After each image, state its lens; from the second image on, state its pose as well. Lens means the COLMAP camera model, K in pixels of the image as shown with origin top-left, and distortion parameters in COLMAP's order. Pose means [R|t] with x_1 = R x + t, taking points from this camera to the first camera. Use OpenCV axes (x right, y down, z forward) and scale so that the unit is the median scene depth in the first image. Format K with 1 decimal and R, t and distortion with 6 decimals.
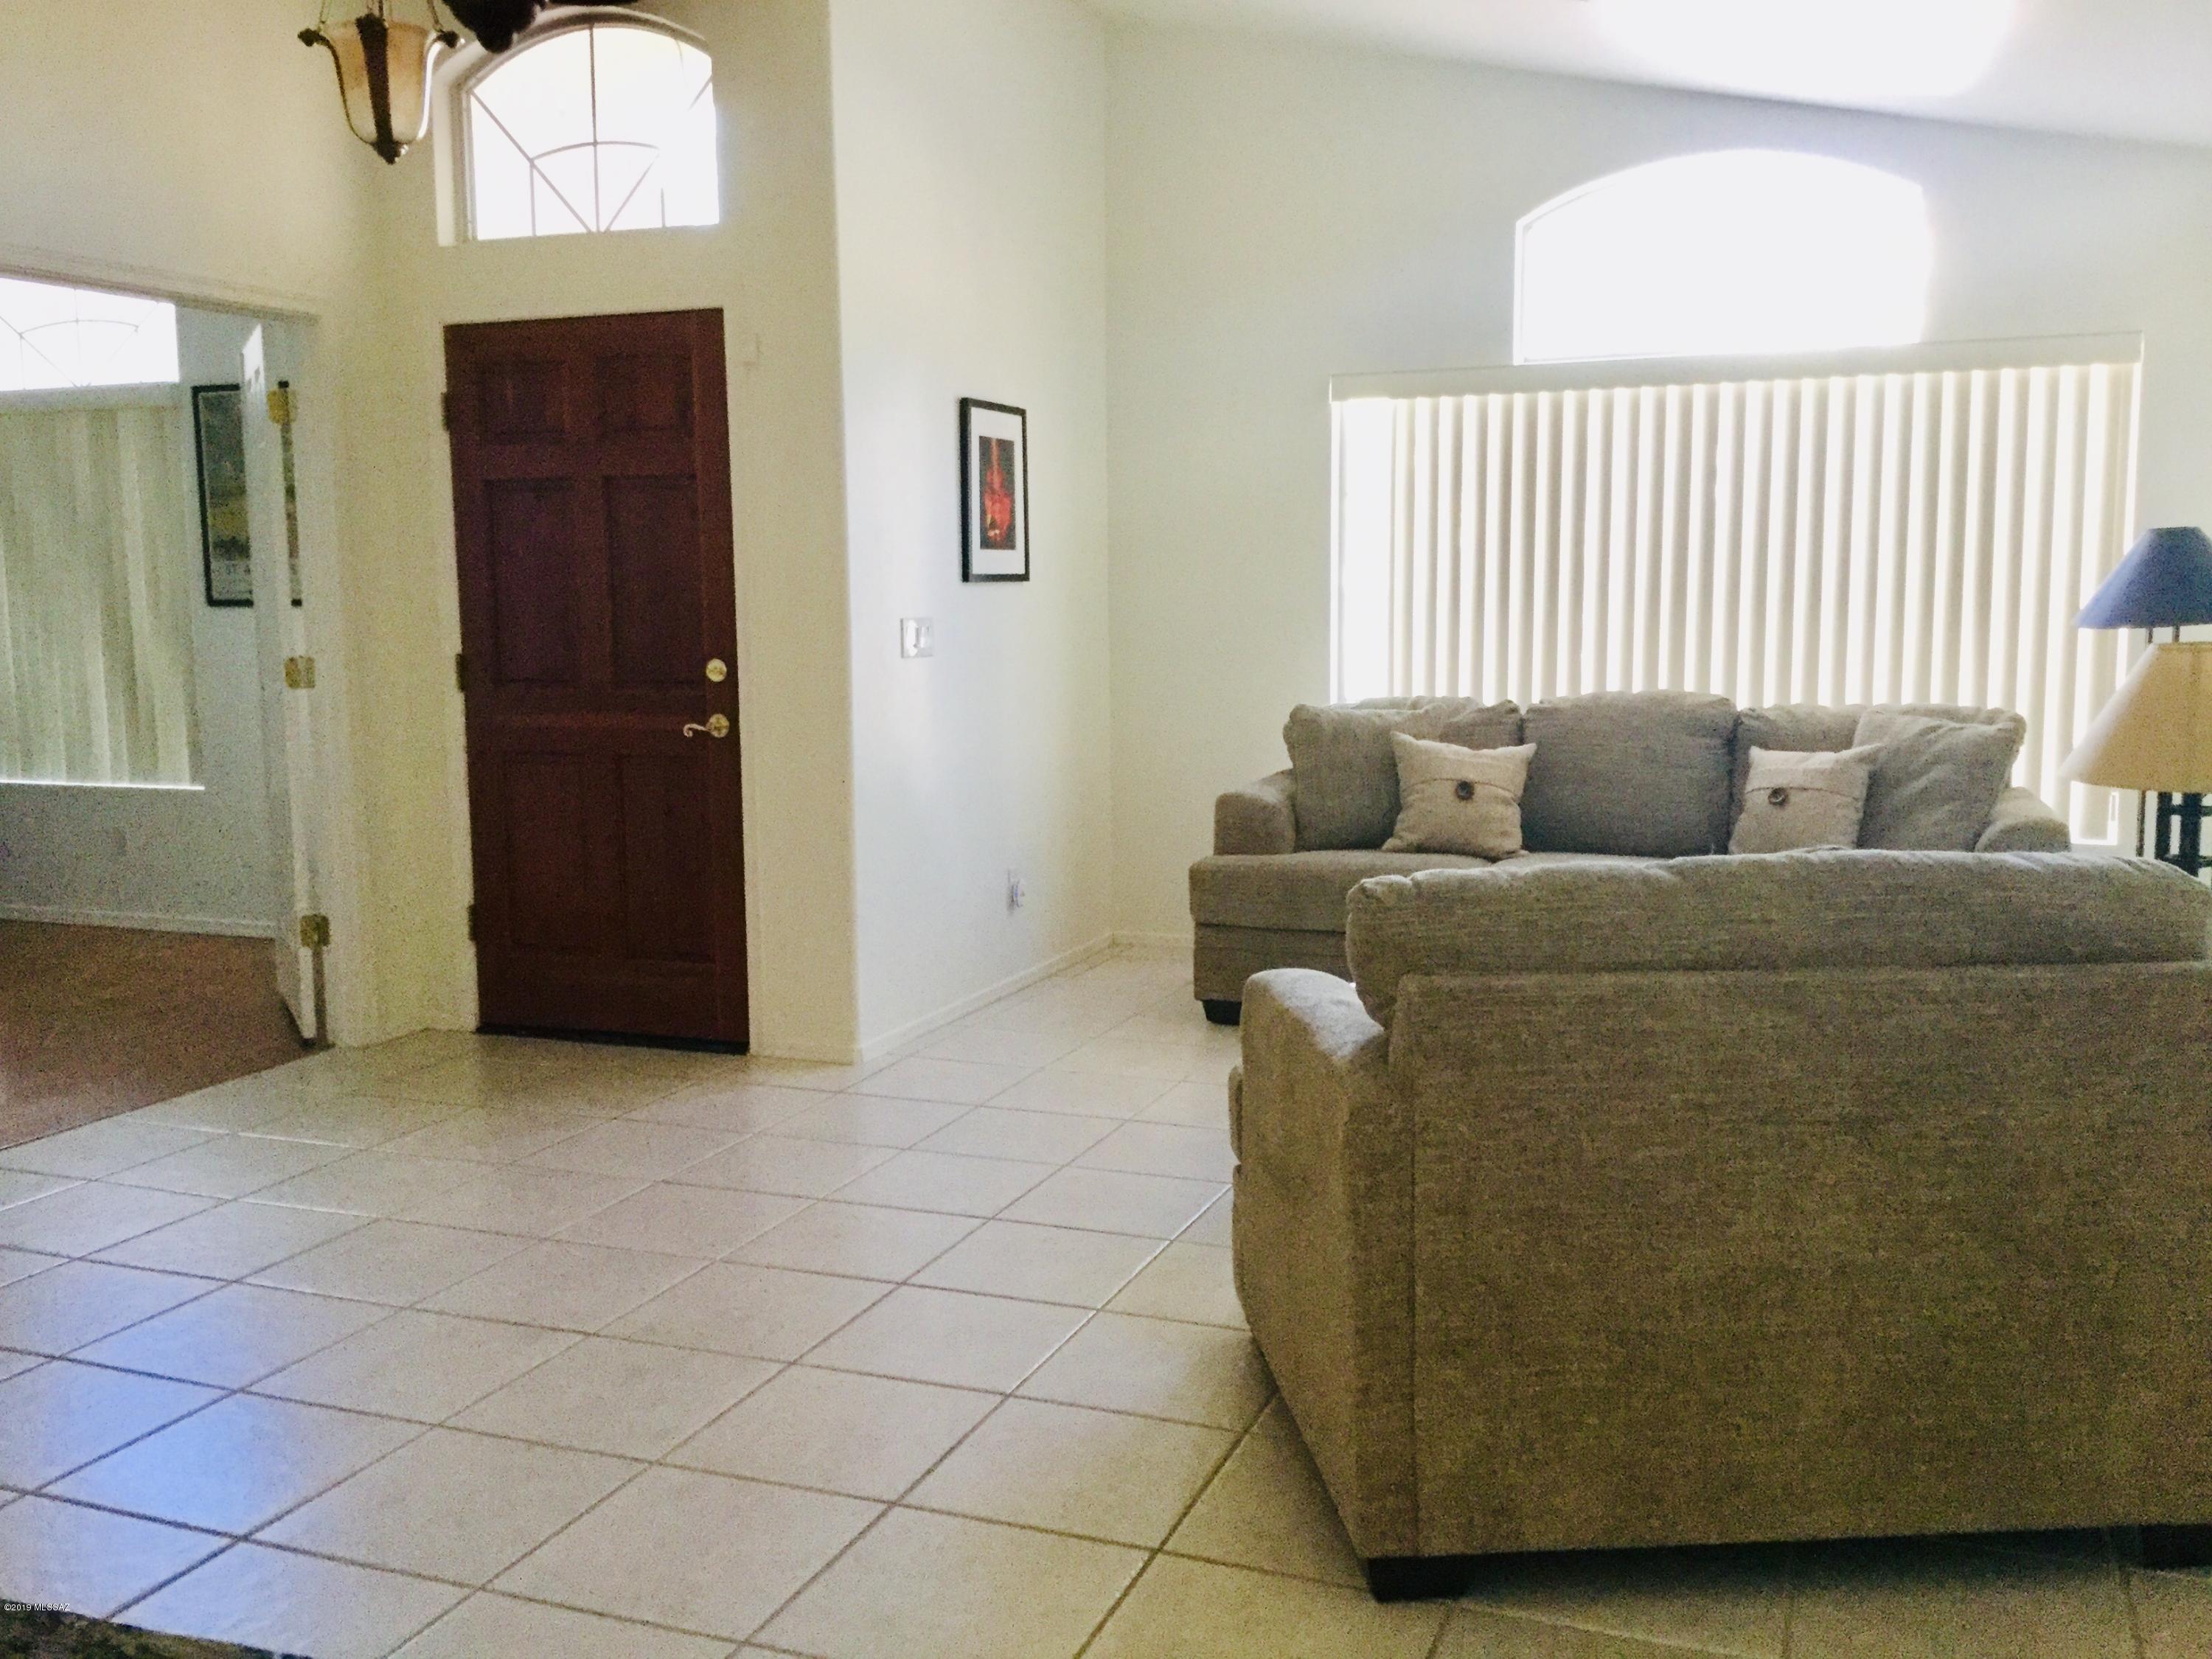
lens RADIAL K [[1992.6, 0, 1097.3], [0, 1992.6, 804.0], [0, 0, 1]] dist [0.110097, -0.200275]
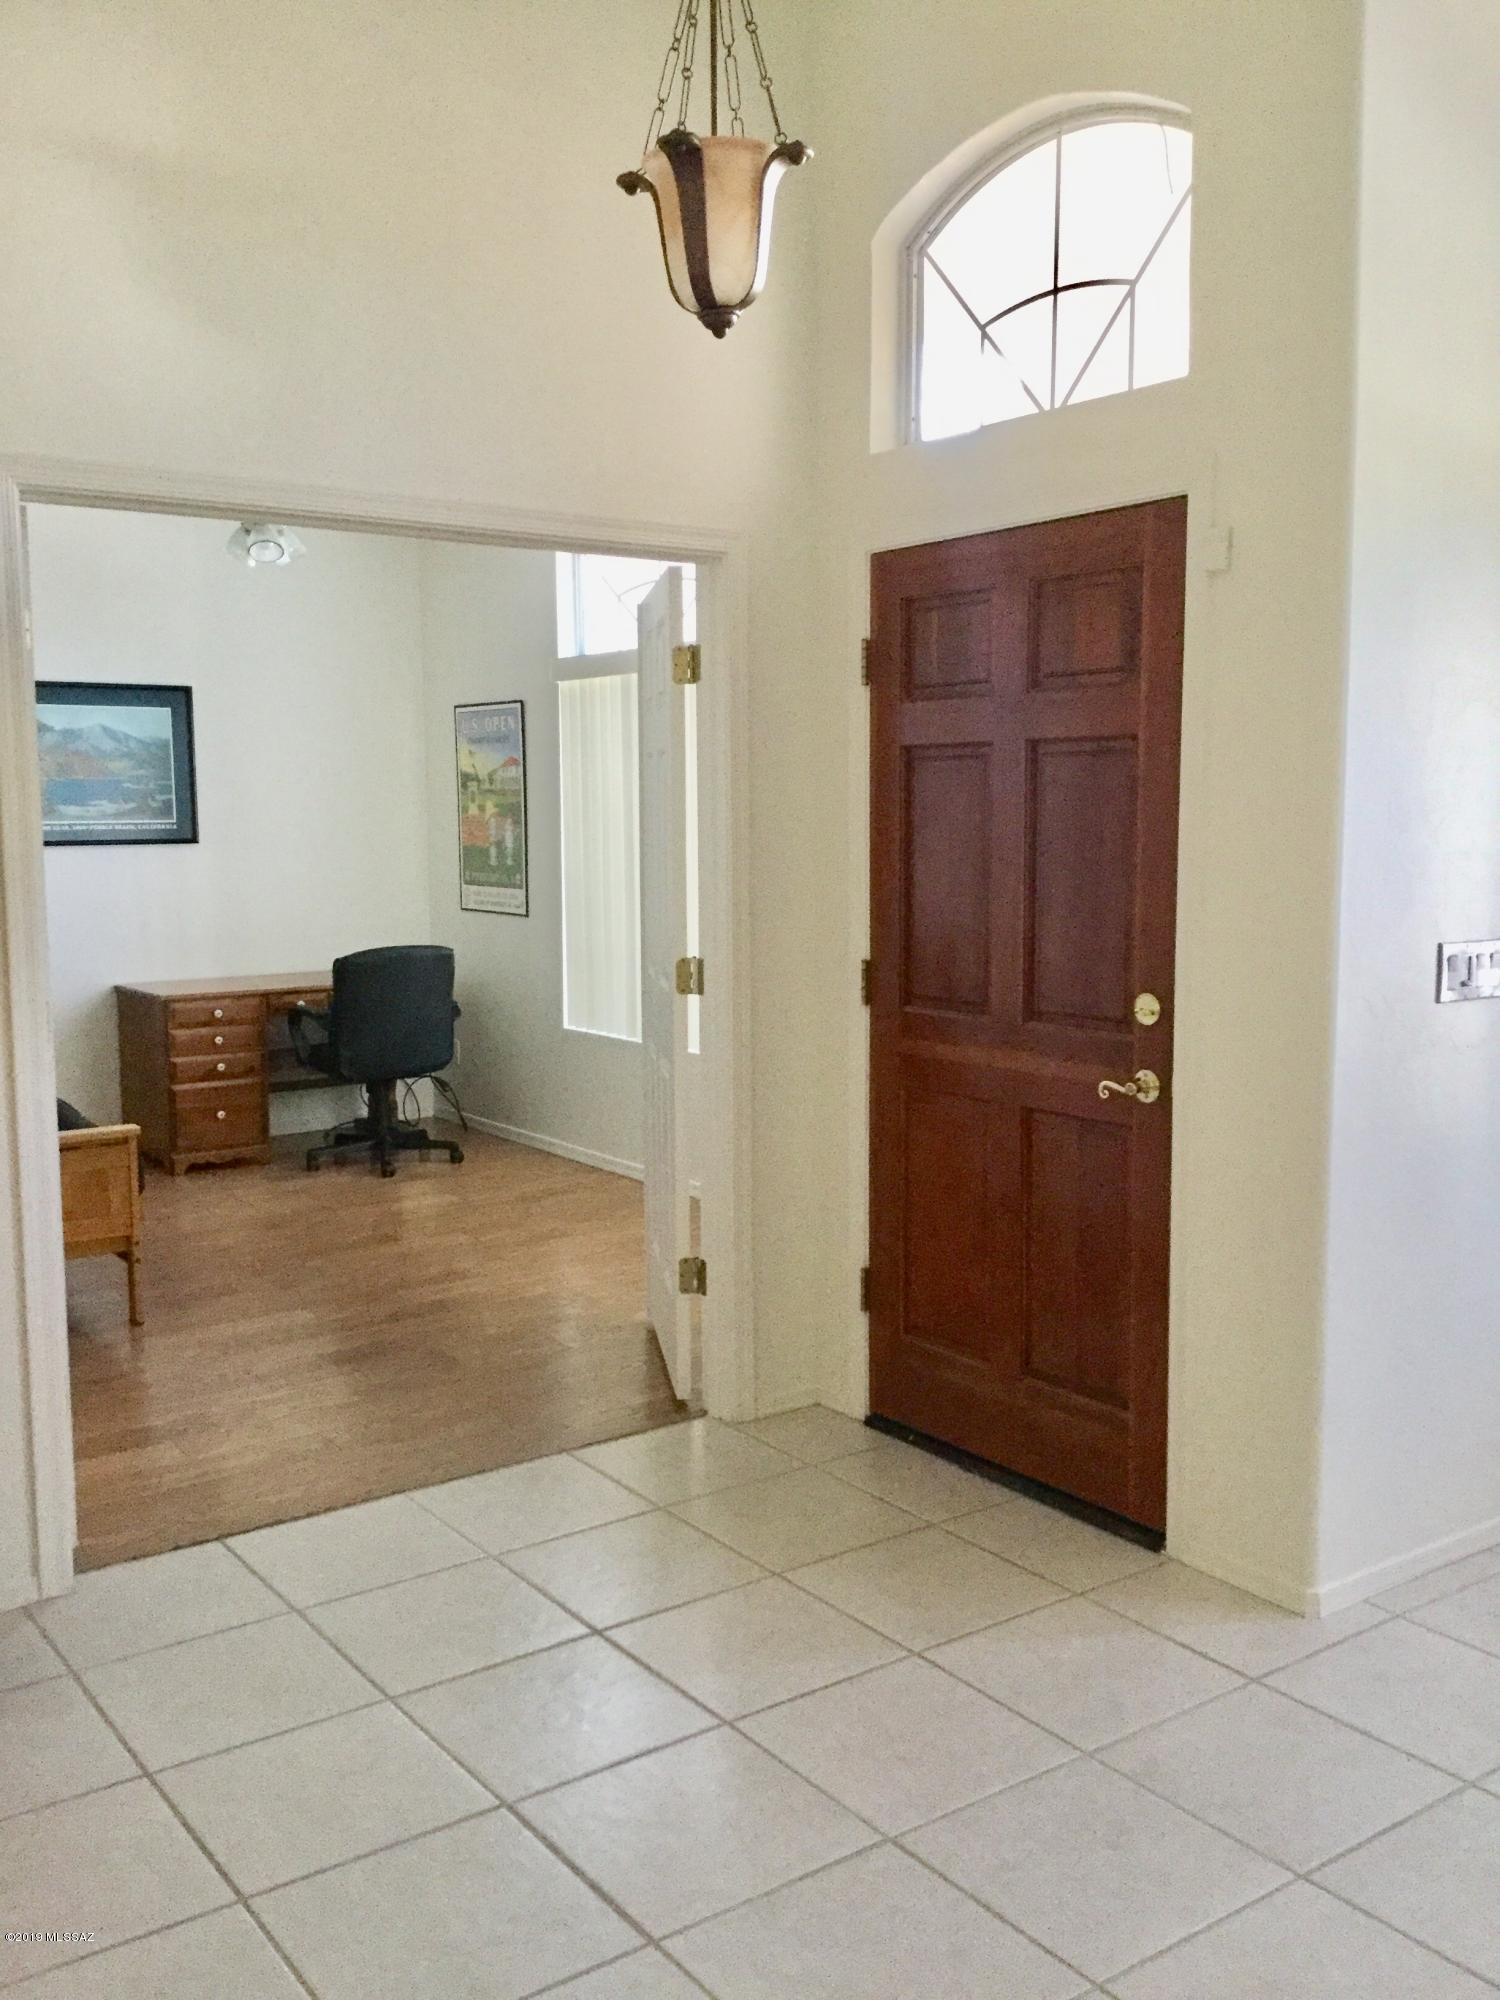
lens RADIAL K [[1801.6, 0, 725.2], [0, 1801.6, 1007.4], [0, 0, 1]] dist [0.110097, -0.200275]
pose [[0.838190, 0.065410, -0.541441, 0.031156], [-0.062931, 0.997750, 0.023114, -0.070996], [0.541735, 0.014699, 0.840421, 0.369620]]
